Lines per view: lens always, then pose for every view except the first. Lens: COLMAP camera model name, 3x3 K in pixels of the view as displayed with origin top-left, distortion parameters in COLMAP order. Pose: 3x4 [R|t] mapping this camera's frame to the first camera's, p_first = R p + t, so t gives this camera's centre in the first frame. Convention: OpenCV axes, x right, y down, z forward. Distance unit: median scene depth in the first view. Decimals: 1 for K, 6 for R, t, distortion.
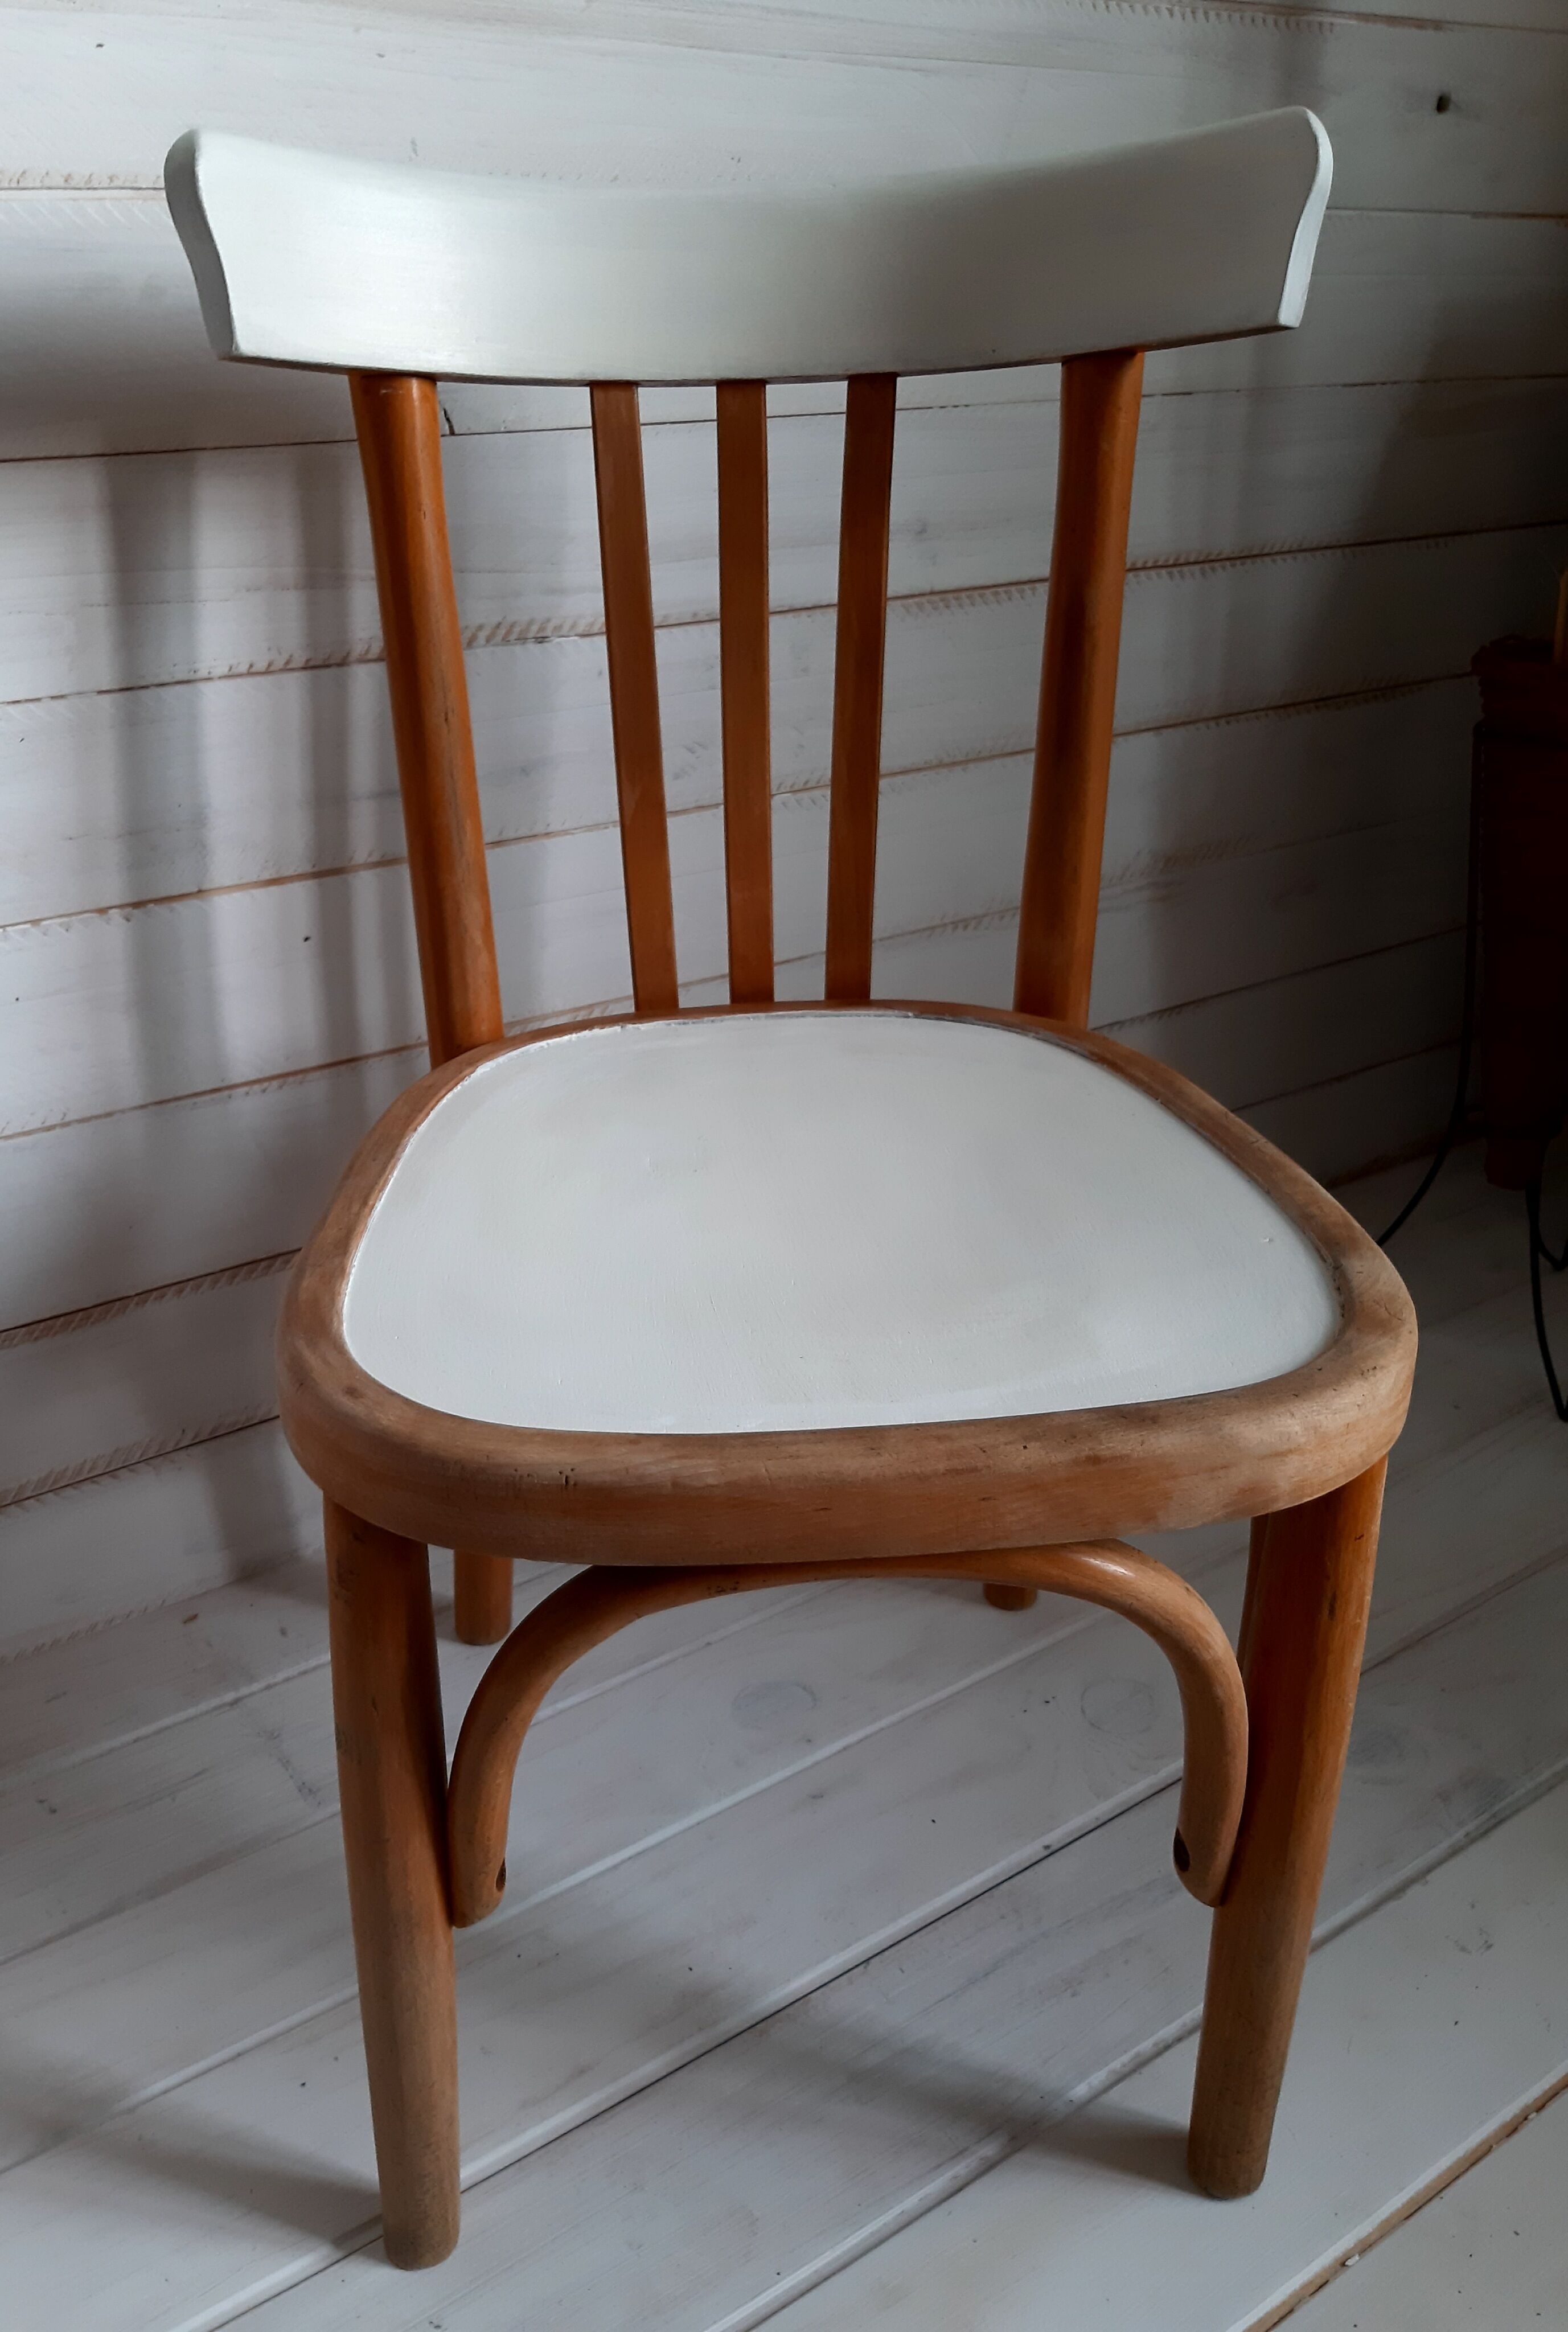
lens RADIAL K [[1934.1, 0, 764.1], [0, 1934.1, 1156.1], [0, 0, 1]] dist [0.022298, -0.071419]
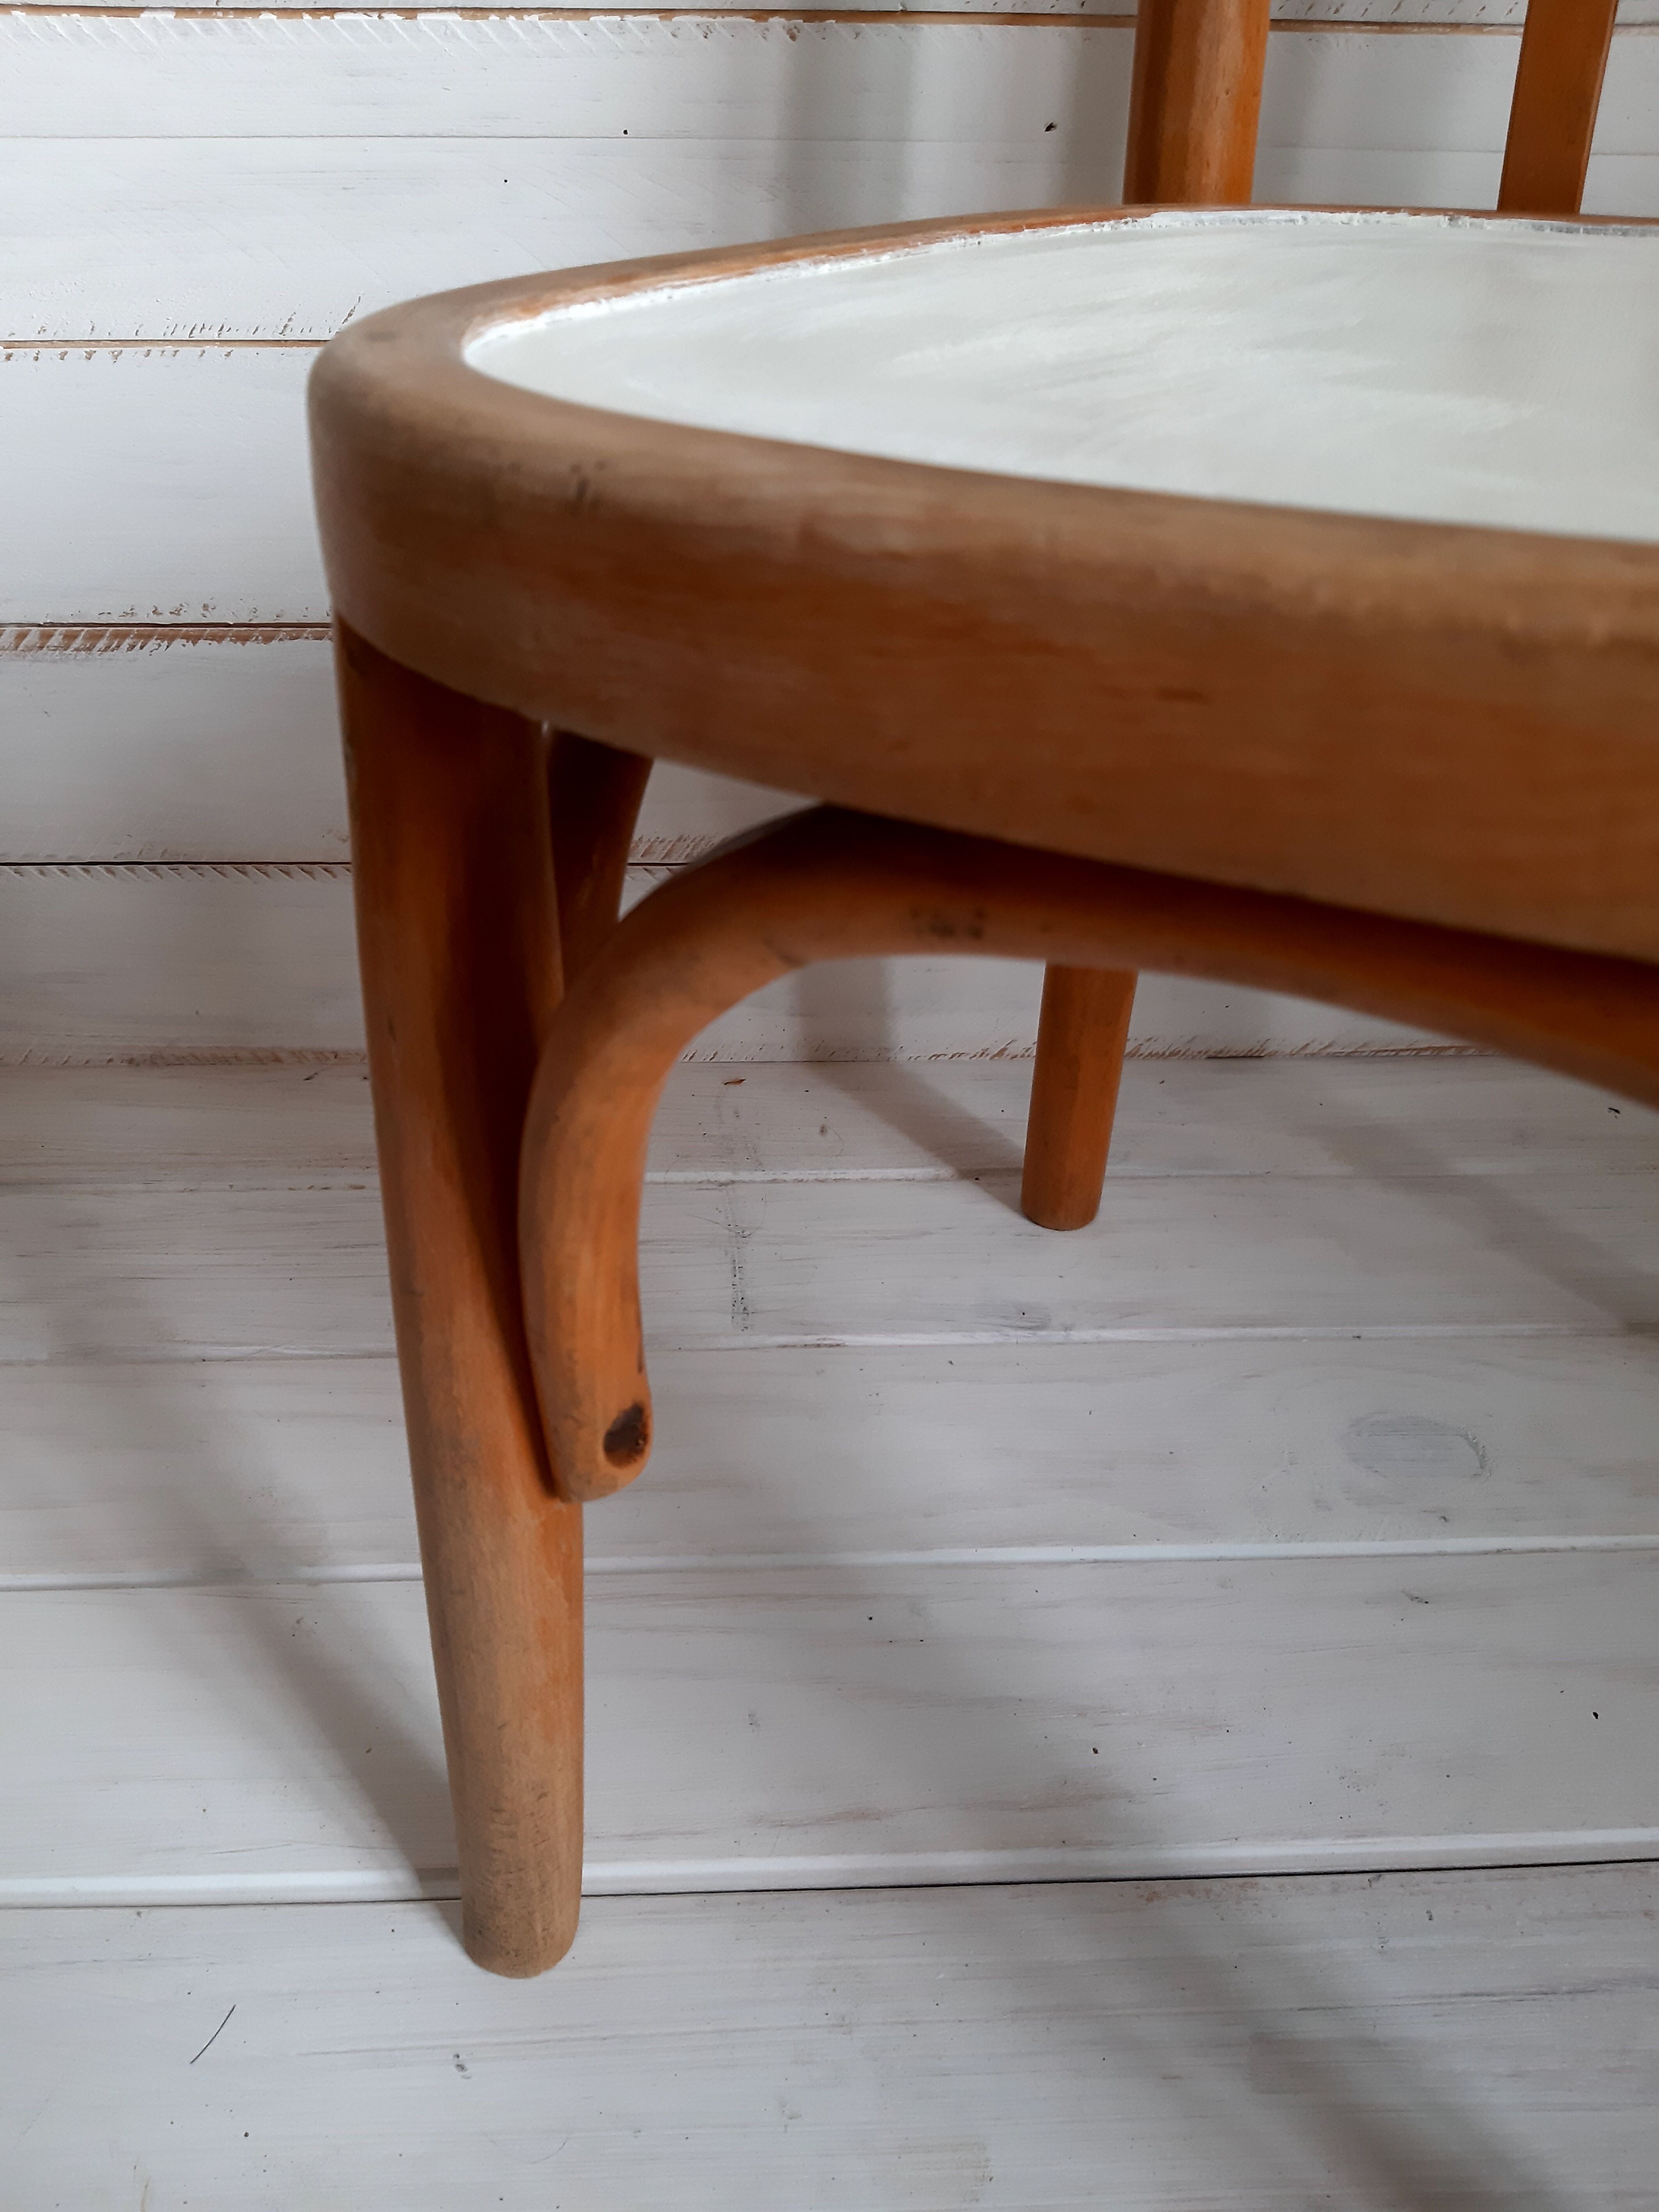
lens RADIAL K [[1803.7, 0, 823.2], [0, 1803.7, 1140.7], [0, 0, 1]] dist [0.006200, -0.033450]
pose [[0.842051, 0.297523, -0.449923, 0.092460], [-0.235398, 0.953193, 0.189764, 0.137578], [0.485322, -0.053880, 0.872674, 0.449911]]
